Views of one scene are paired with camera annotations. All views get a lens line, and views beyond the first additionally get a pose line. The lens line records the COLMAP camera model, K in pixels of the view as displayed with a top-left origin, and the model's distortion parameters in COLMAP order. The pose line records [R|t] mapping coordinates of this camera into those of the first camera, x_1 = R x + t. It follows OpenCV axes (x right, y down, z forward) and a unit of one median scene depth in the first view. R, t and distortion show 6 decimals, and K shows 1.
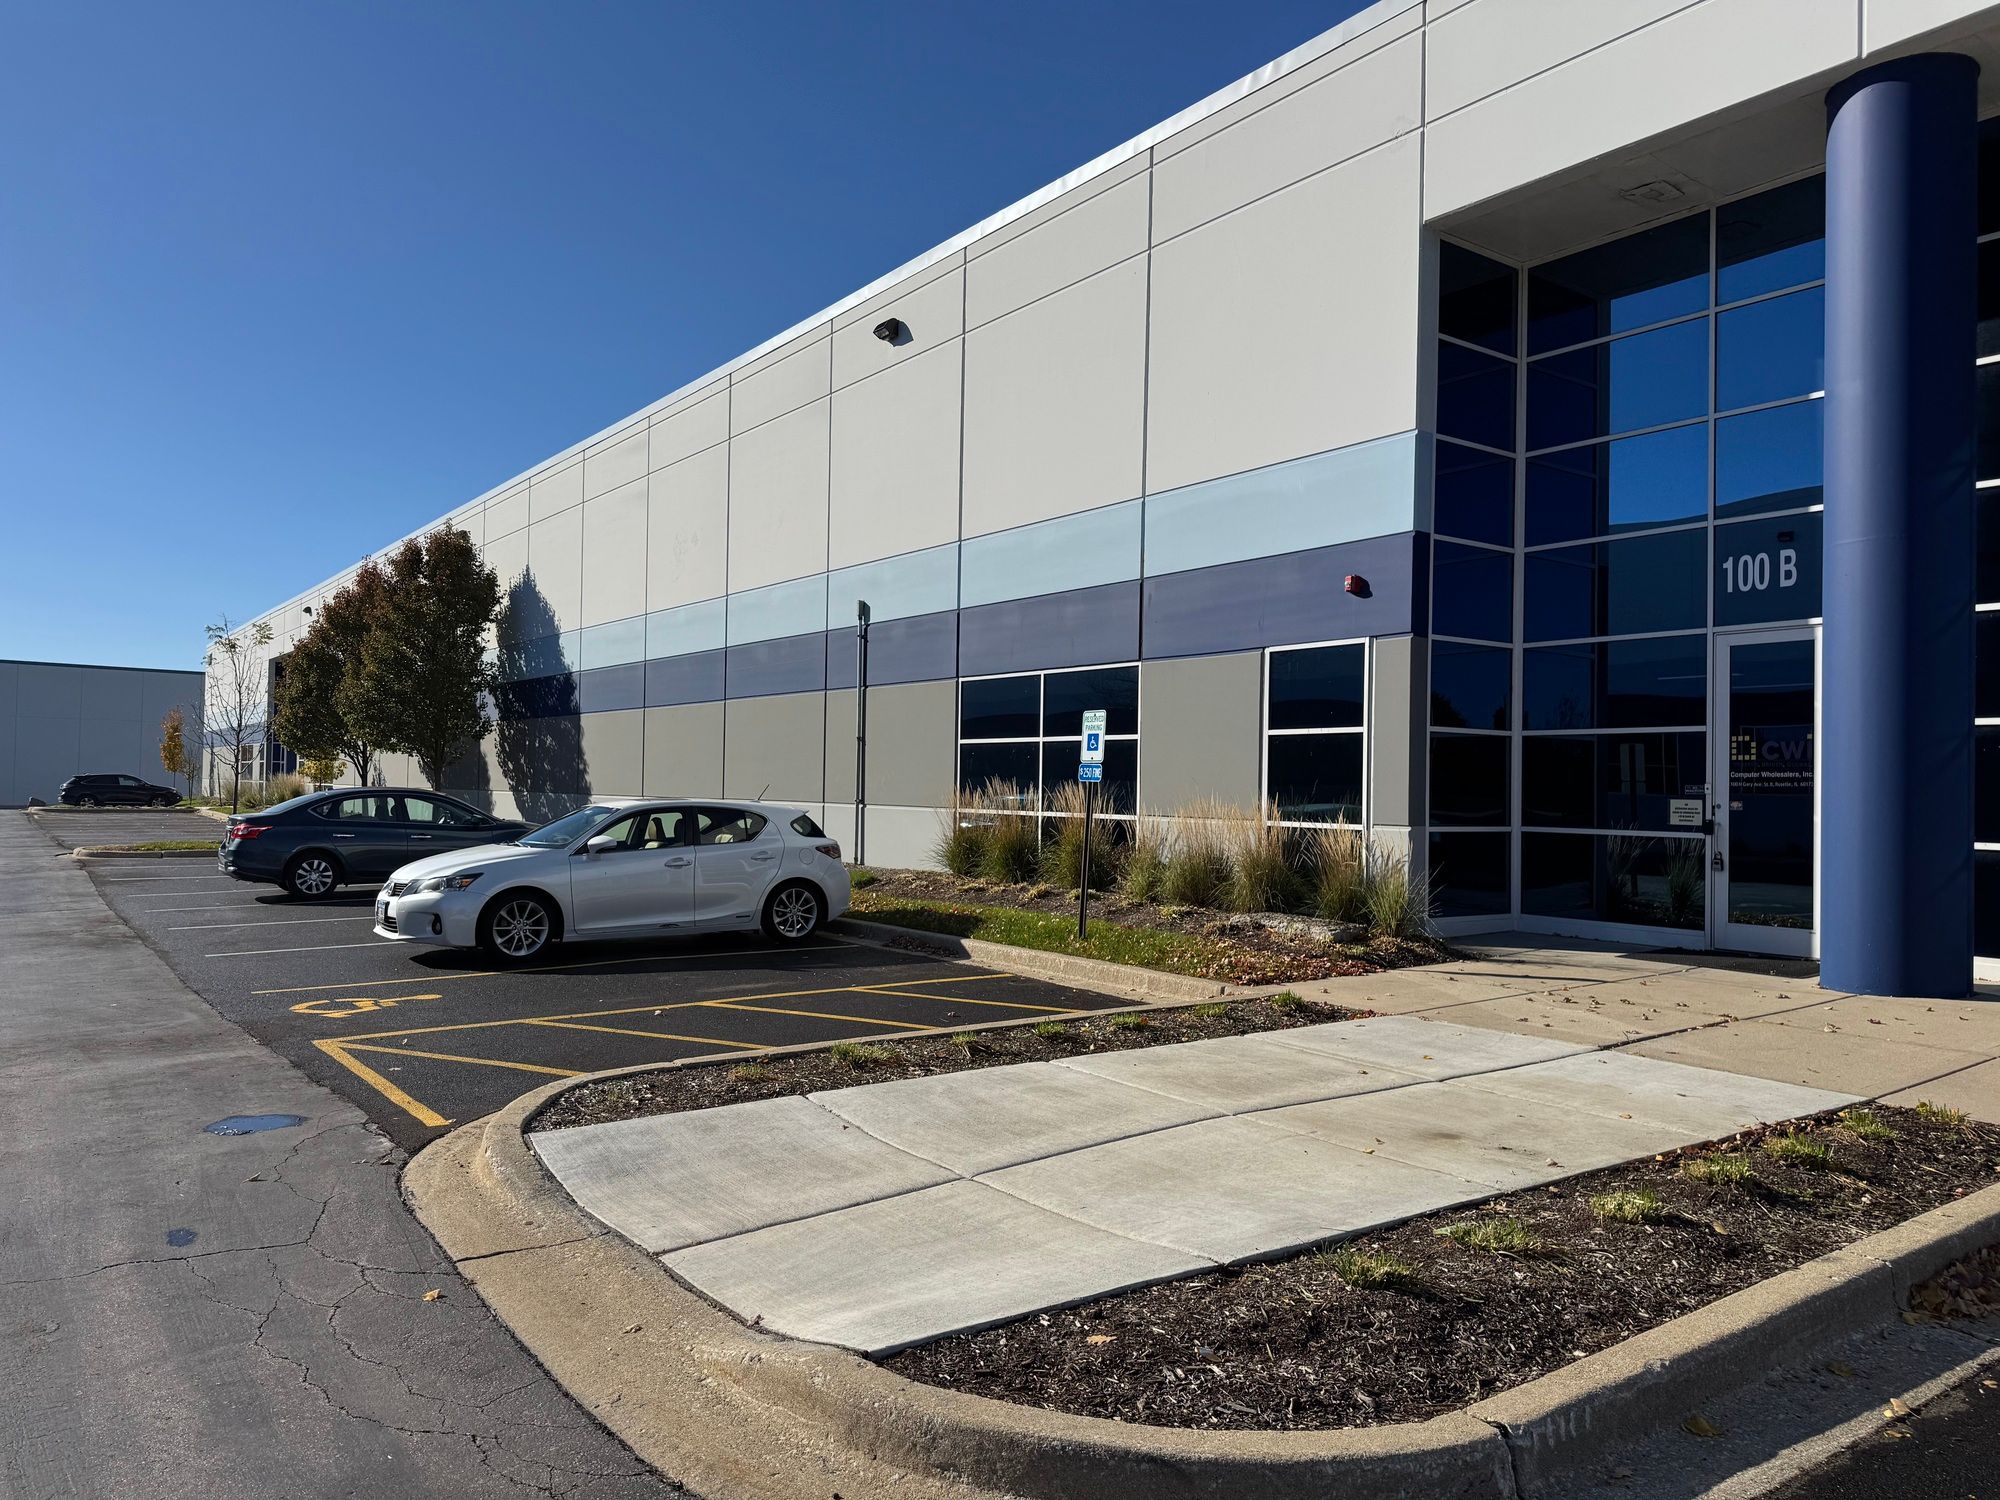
lens RADIAL K [[1386.2, 0, 1009.7], [0, 1386.2, 762.7], [0, 0, 1]] dist [0.065488, -0.073641]
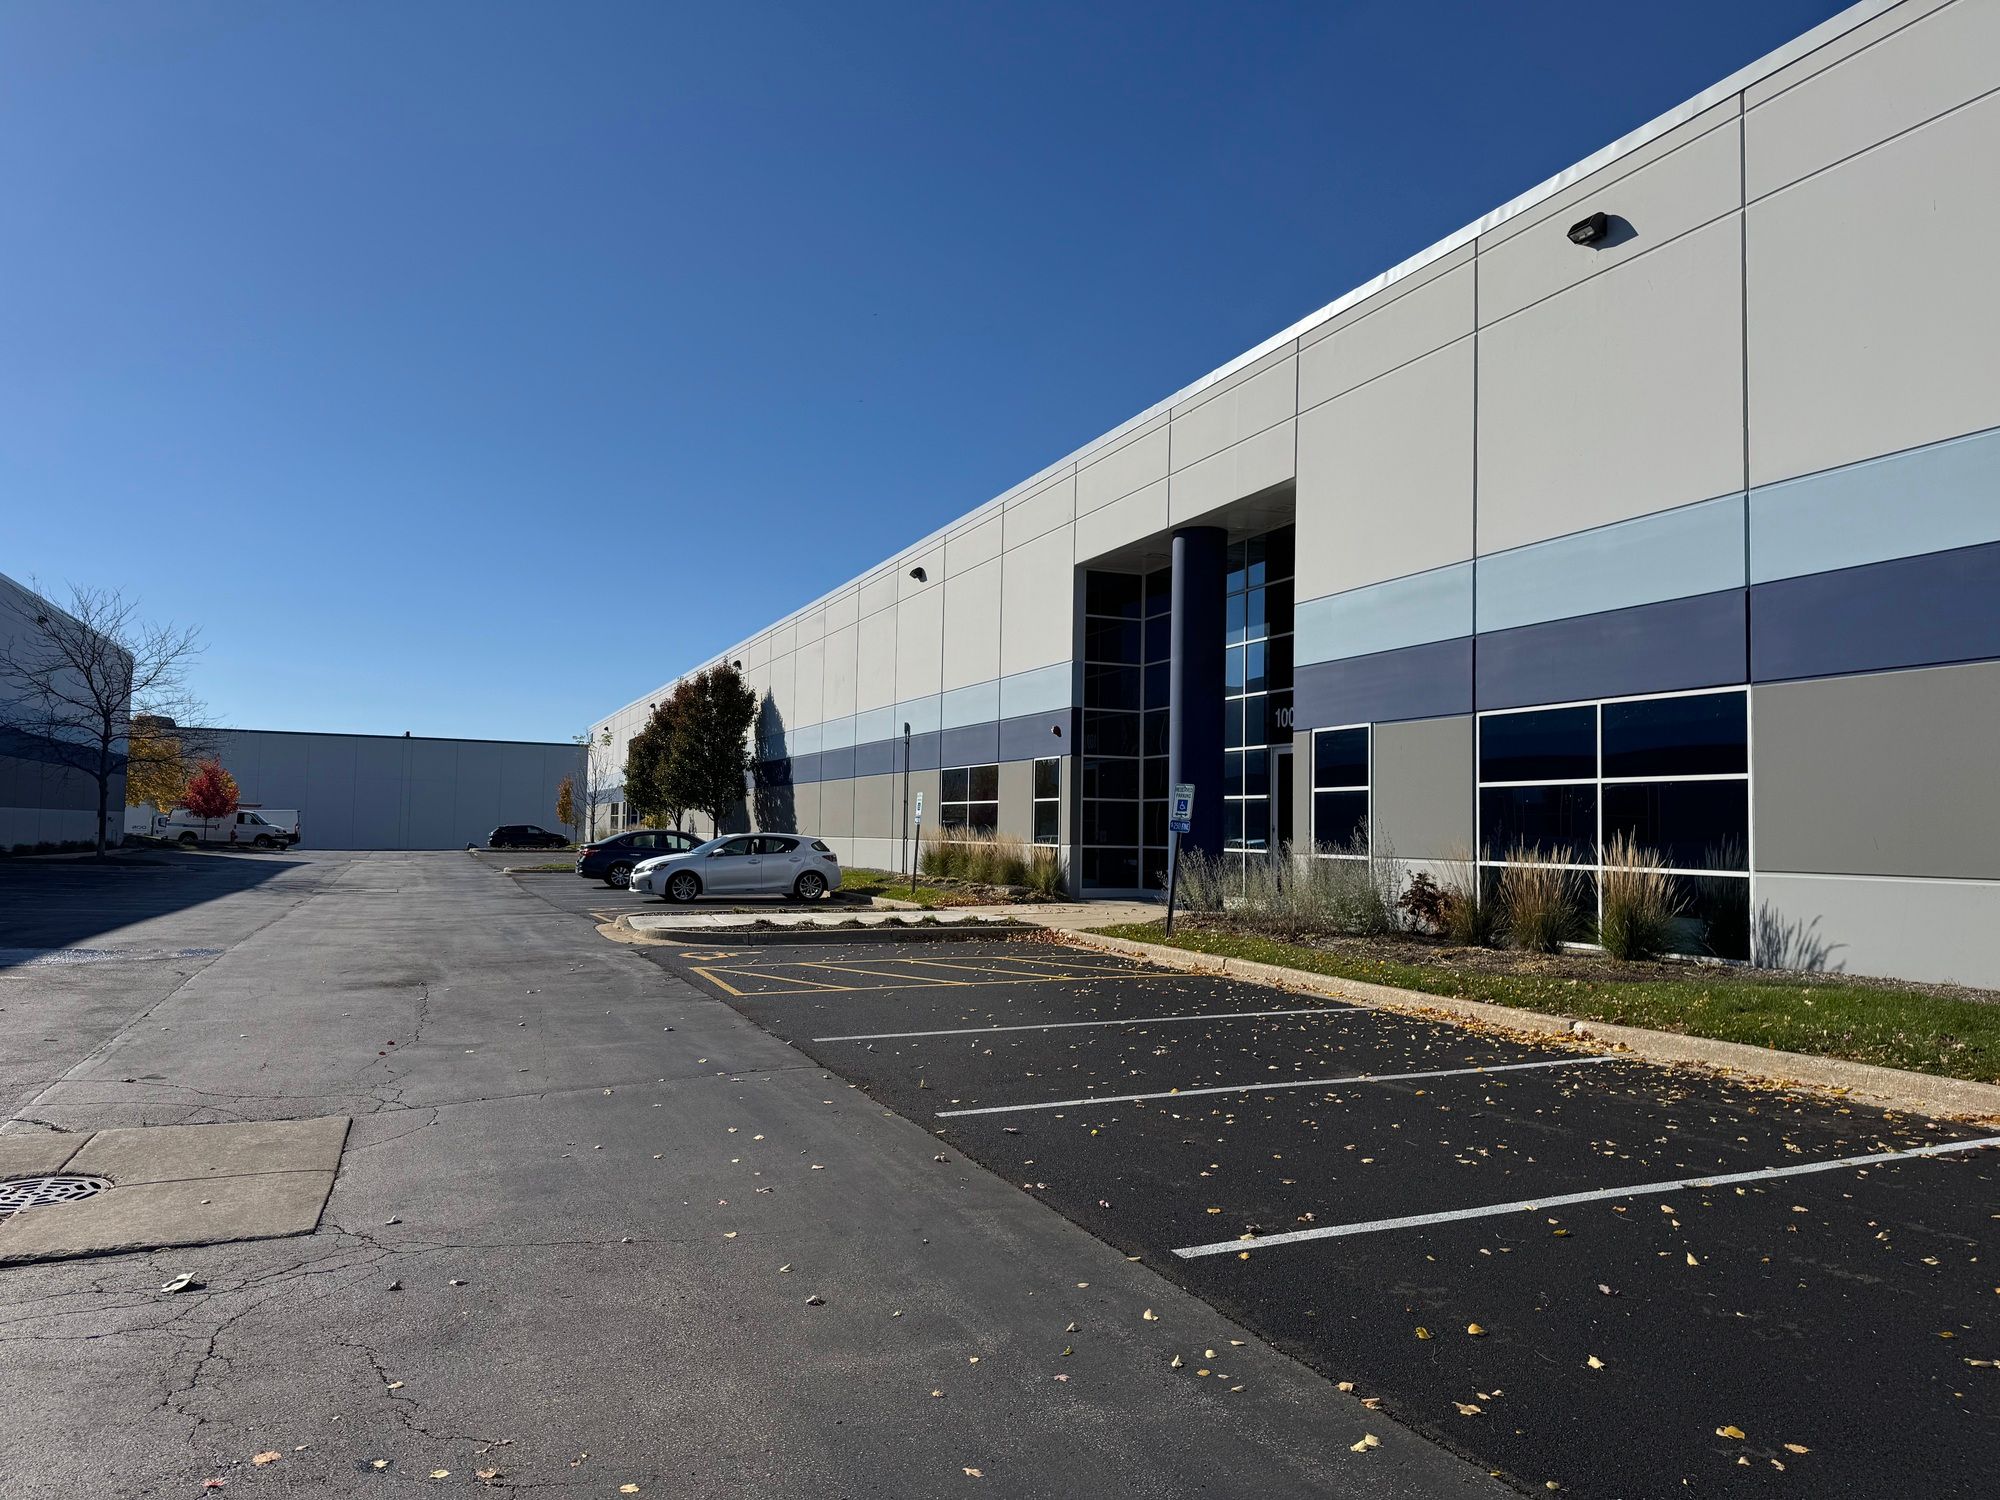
lens RADIAL K [[1386.2, 0, 1009.7], [0, 1386.2, 762.7], [0, 0, 1]] dist [0.065488, -0.073641]
pose [[0.972668, -0.013285, -0.231820, 0.641284], [0.004987, 0.999327, -0.036344, -0.003219], [0.232146, 0.034195, 0.972080, -1.016228]]
